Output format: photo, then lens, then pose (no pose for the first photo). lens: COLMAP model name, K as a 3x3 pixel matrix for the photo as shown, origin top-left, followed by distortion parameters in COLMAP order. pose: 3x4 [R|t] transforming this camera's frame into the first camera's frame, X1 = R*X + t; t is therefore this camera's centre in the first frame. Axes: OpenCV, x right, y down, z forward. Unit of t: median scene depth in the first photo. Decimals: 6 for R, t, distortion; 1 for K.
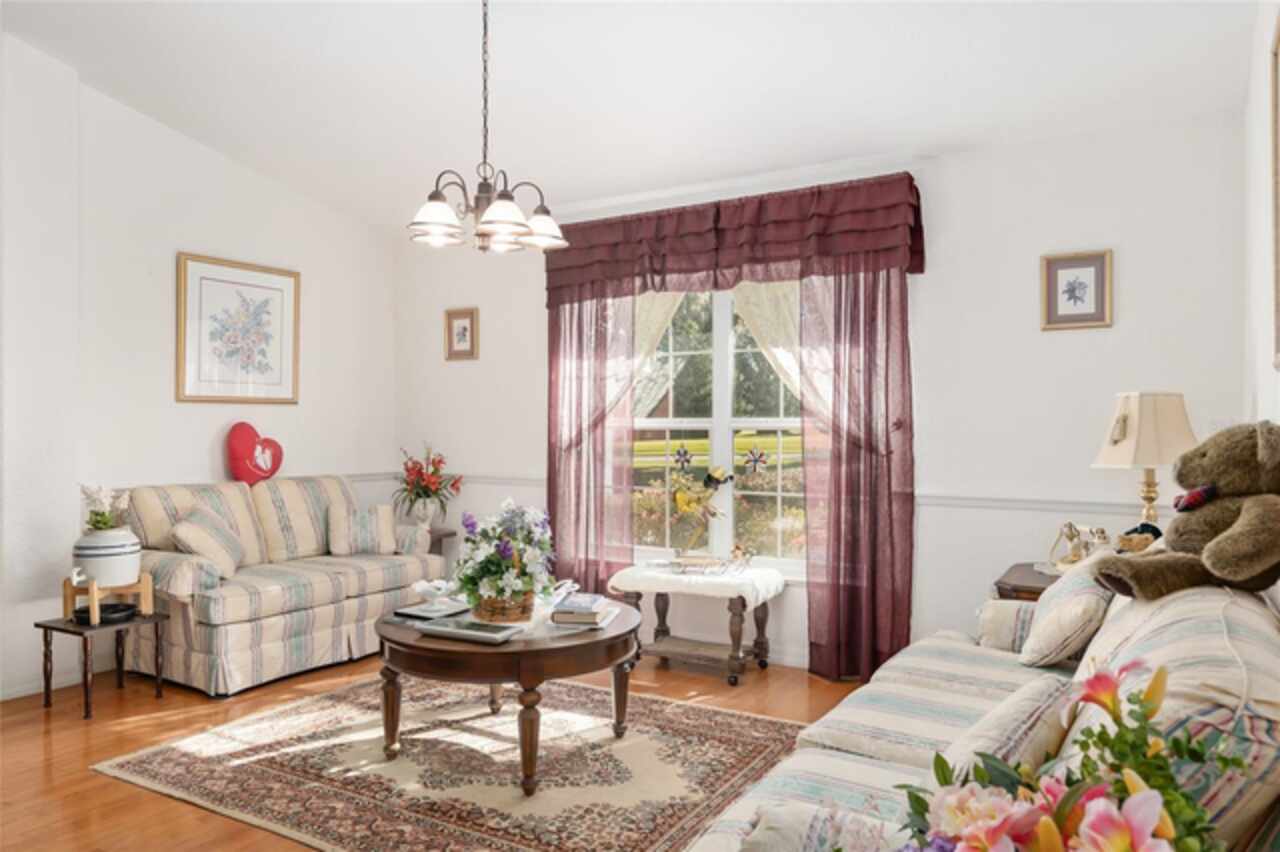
lens RADIAL K [[889.2, 0, 644.0], [0, 889.2, 426.4], [0, 0, 1]] dist [-0.023269, -0.000184]
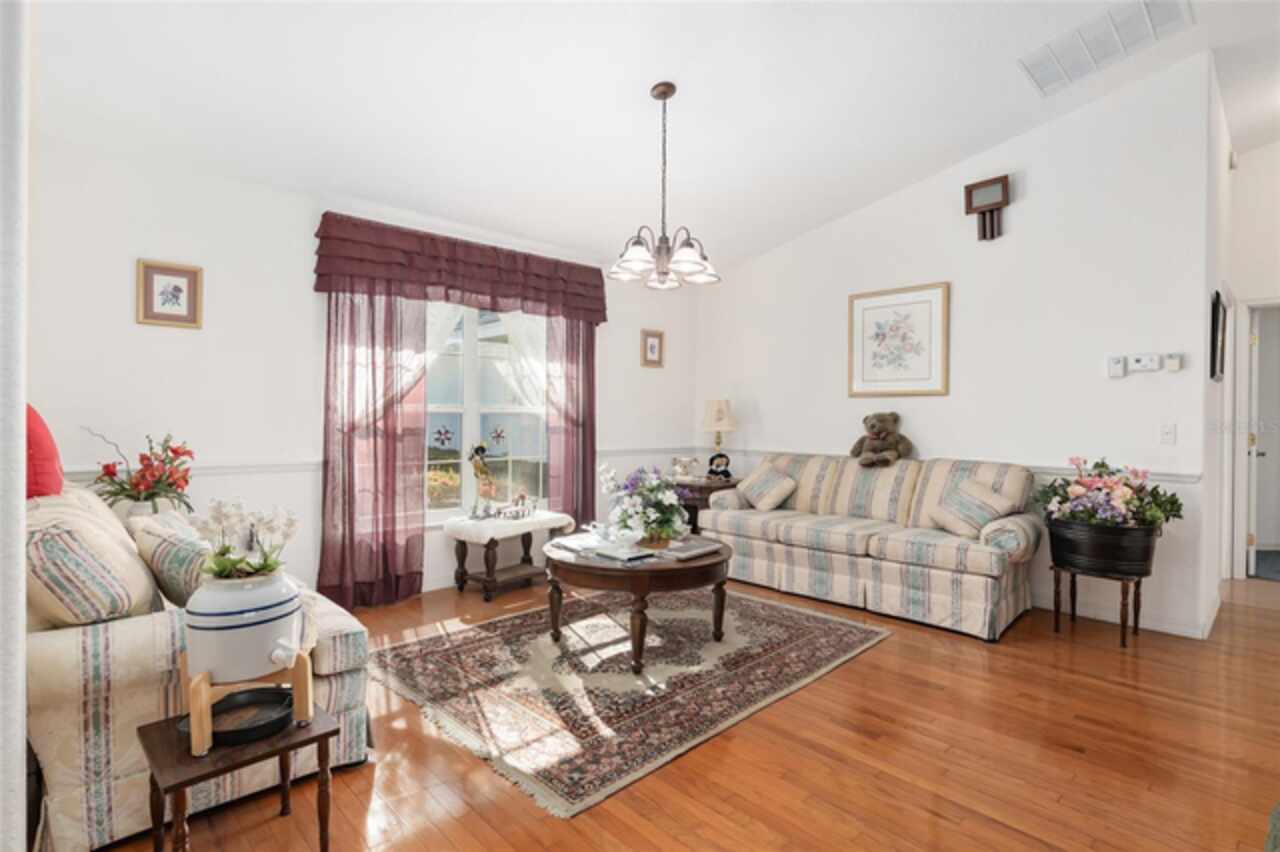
lens RADIAL K [[637.5, 0, 650.5], [0, 637.5, 420.7], [0, 0, 1]] dist [0.002143, -0.001115]
pose [[0.248824, -0.010049, 0.968497, -0.852905], [-0.014188, 0.999801, 0.014019, -0.003524], [-0.968445, -0.017229, 0.248631, 0.550571]]
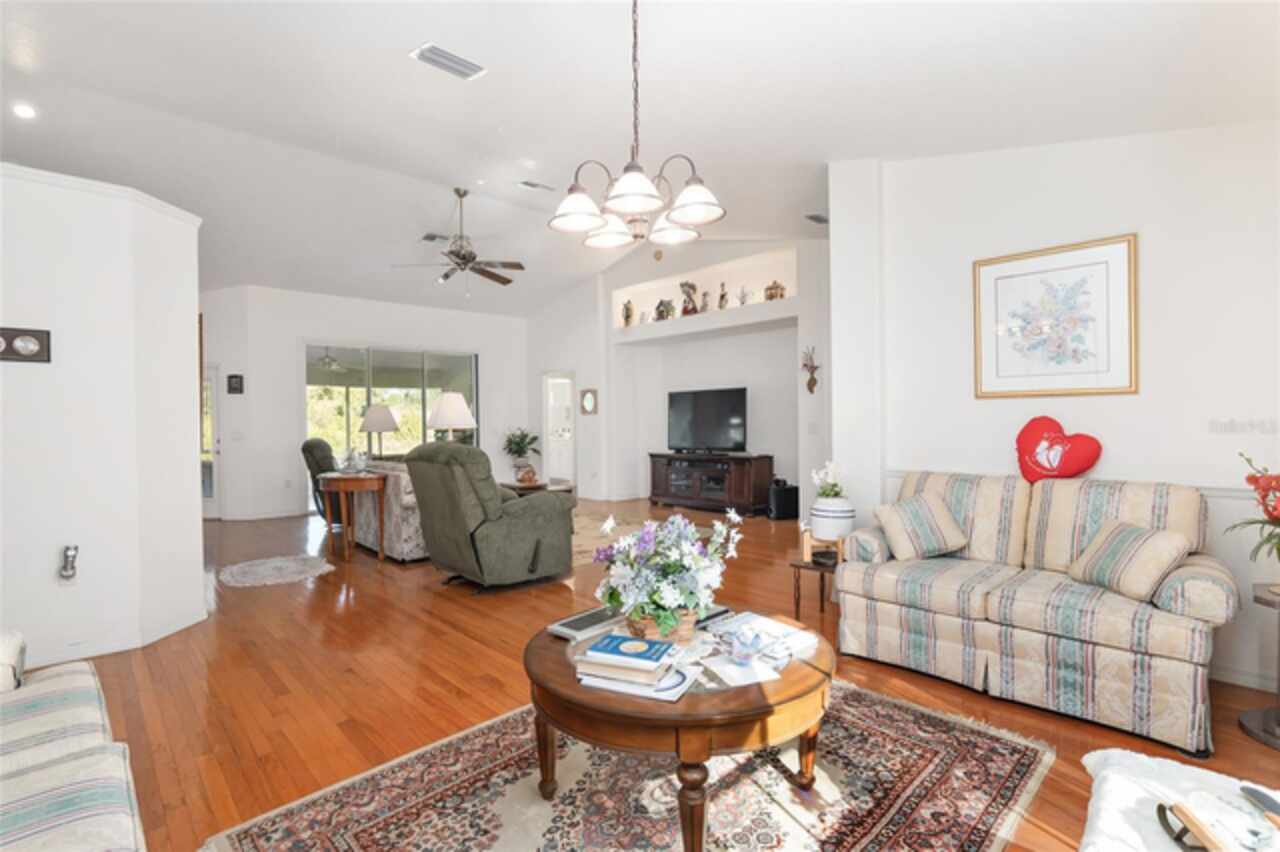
lens RADIAL K [[605.3, 0, 643.3], [0, 605.3, 424.3], [0, 0, 1]] dist [-0.003268, -0.000125]
pose [[-0.261184, 0.014766, -0.965176, 0.330959], [0.014602, 0.999829, 0.011345, -0.010802], [0.965179, -0.011130, -0.261355, 0.849733]]
